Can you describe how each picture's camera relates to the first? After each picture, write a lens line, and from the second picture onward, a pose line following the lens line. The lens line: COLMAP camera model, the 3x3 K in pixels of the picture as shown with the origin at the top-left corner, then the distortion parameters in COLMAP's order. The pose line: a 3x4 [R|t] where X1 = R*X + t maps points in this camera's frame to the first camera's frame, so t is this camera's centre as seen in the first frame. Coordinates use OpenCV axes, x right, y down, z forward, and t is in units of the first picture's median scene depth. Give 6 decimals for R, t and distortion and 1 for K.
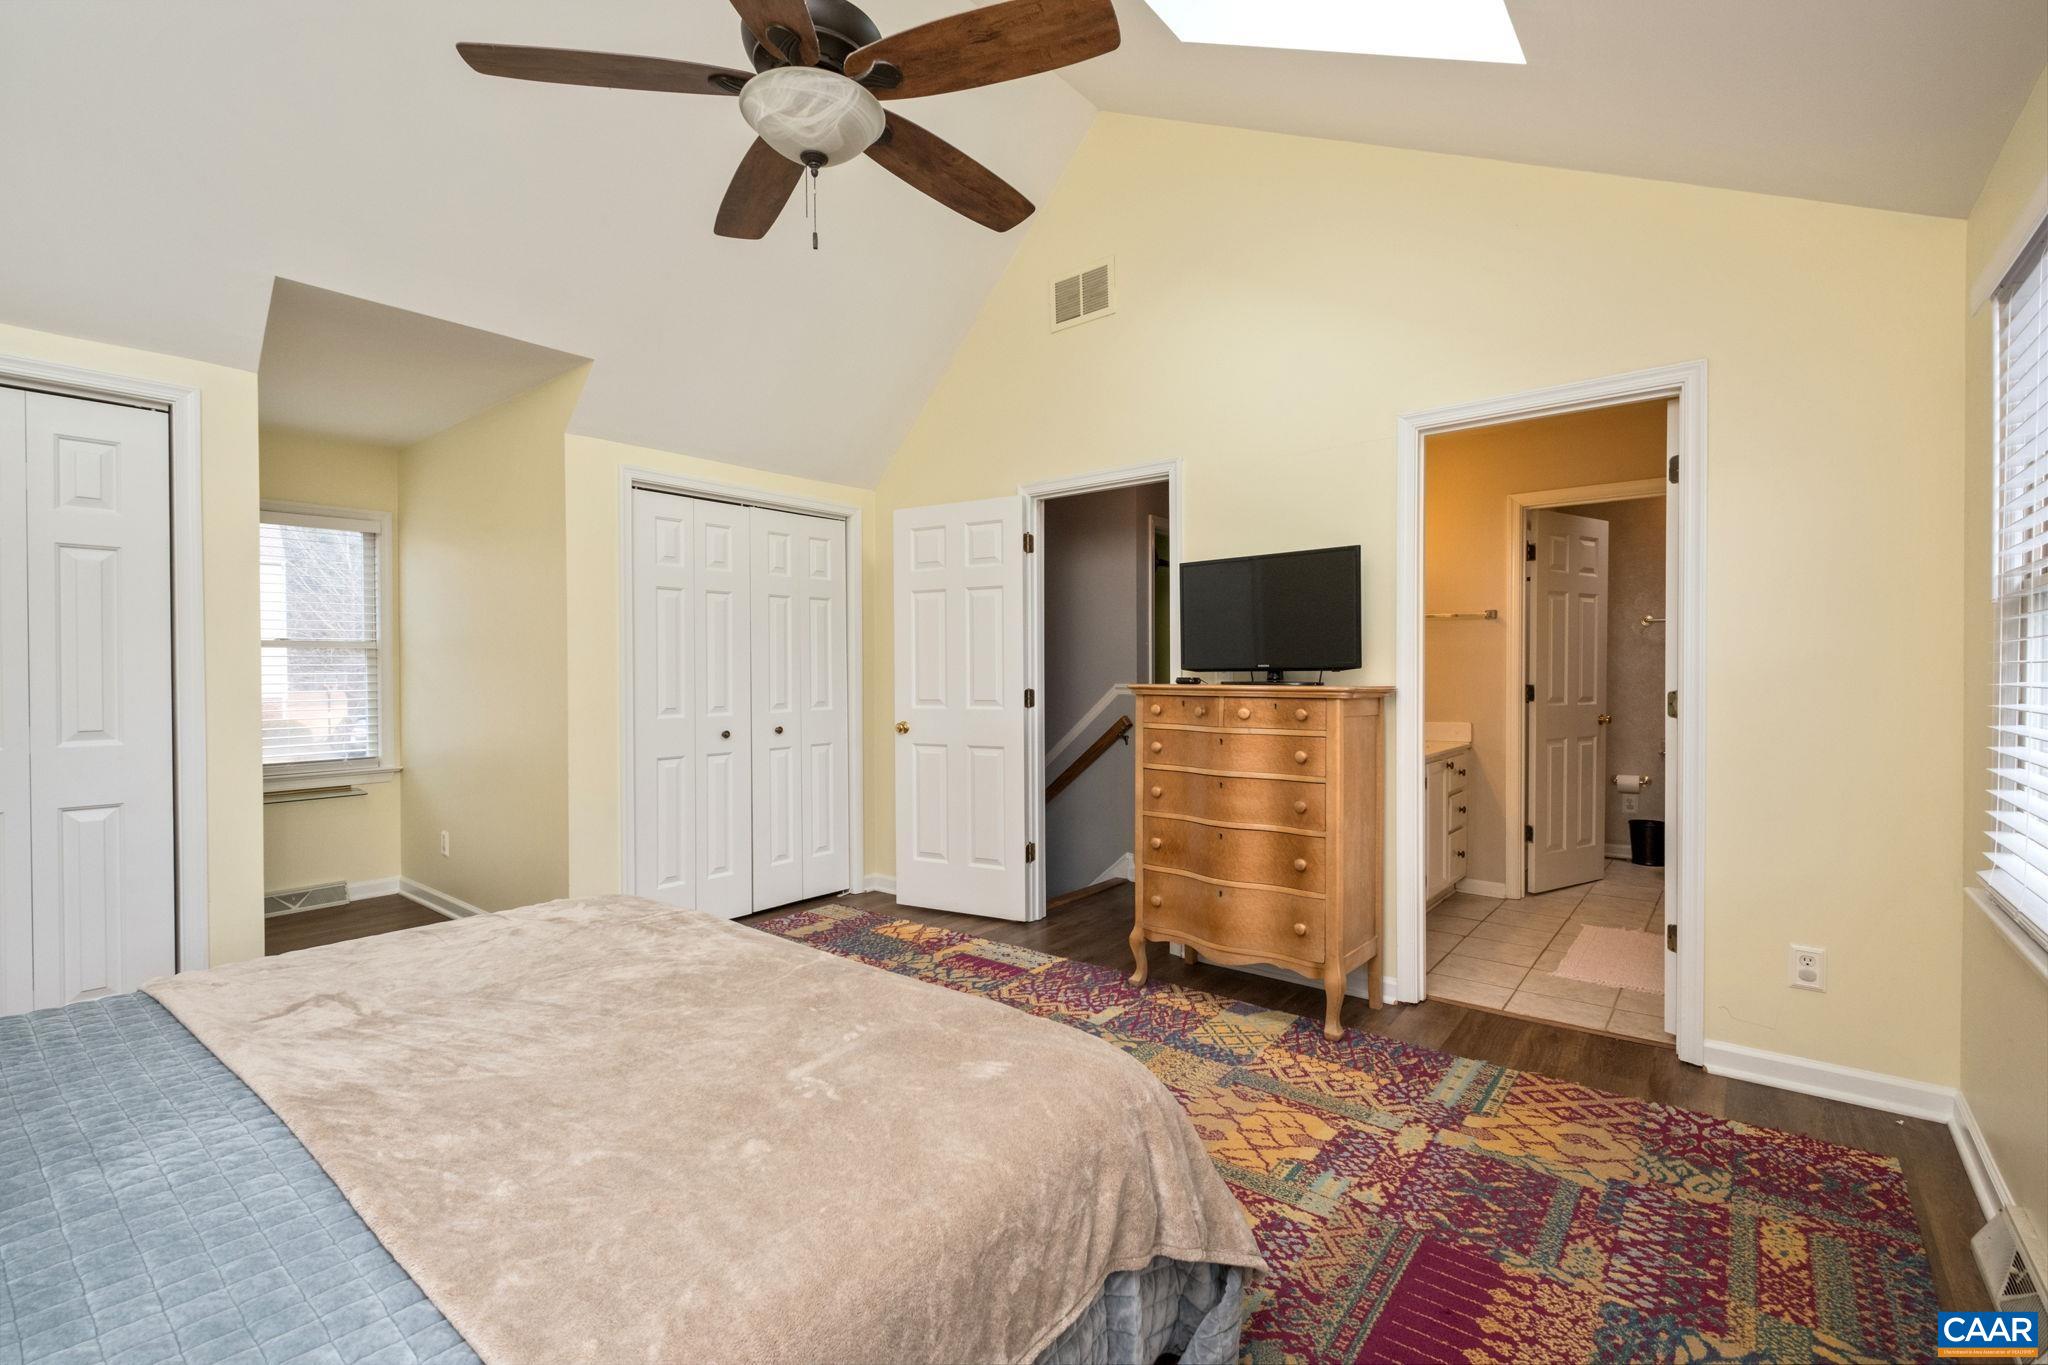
lens RADIAL K [[895.9, 0, 1021.9], [0, 895.9, 664.6], [0, 0, 1]] dist [-0.001114, -0.000562]
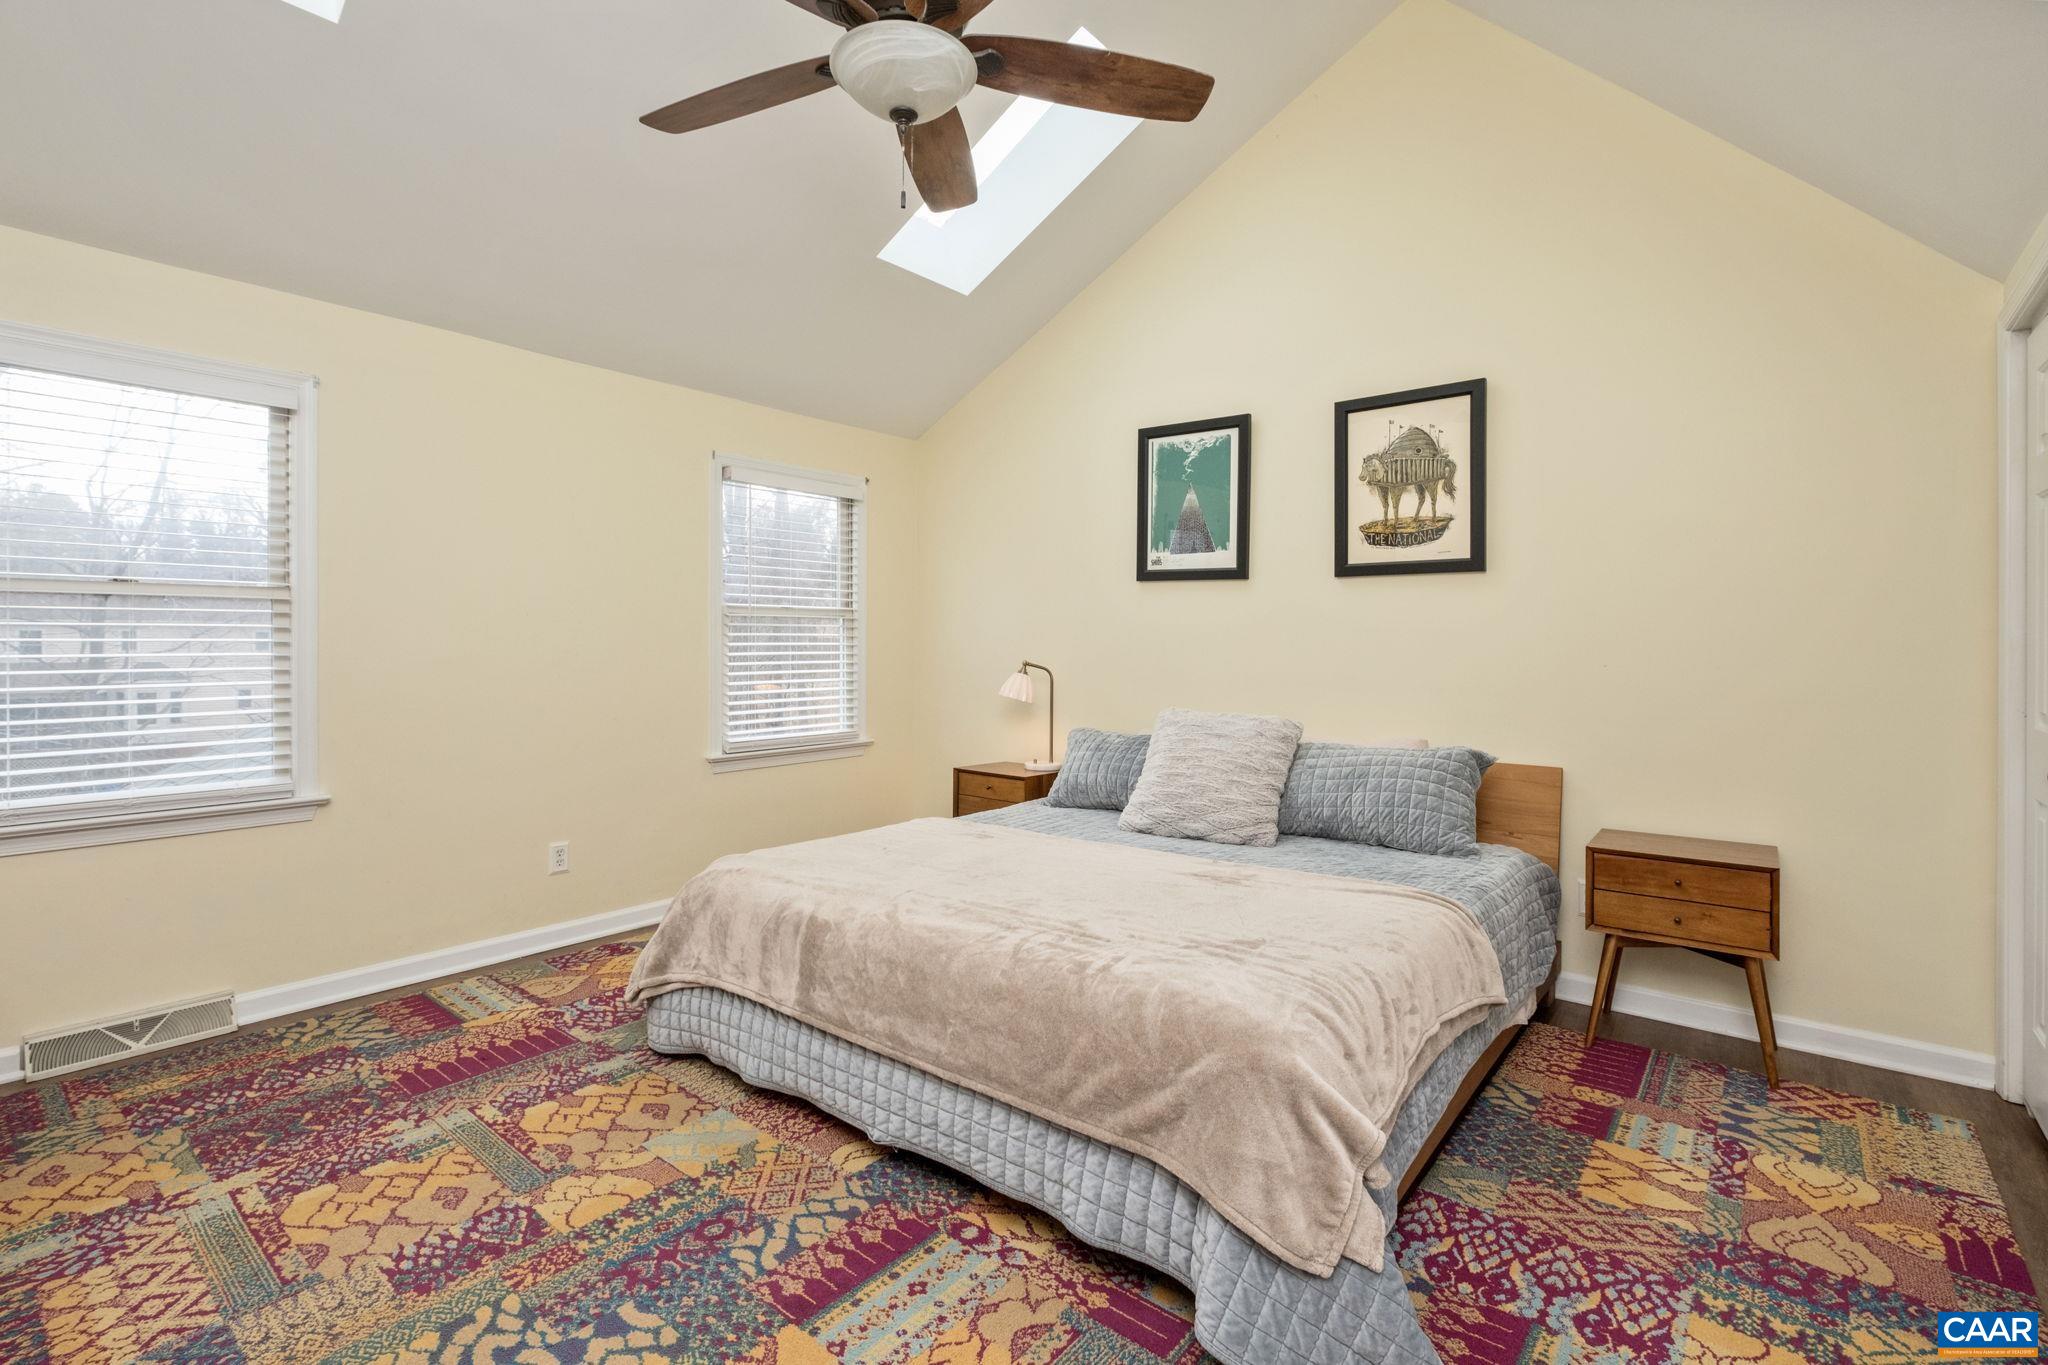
lens RADIAL K [[918.1, 0, 1026.0], [0, 918.1, 666.6], [0, 0, 1]] dist [0.001289, 0.000325]
pose [[-0.999961, 0.005716, -0.006660, -0.336923], [0.005575, 0.999765, 0.020934, 0.011089], [0.006778, 0.020896, -0.999759, 1.895440]]
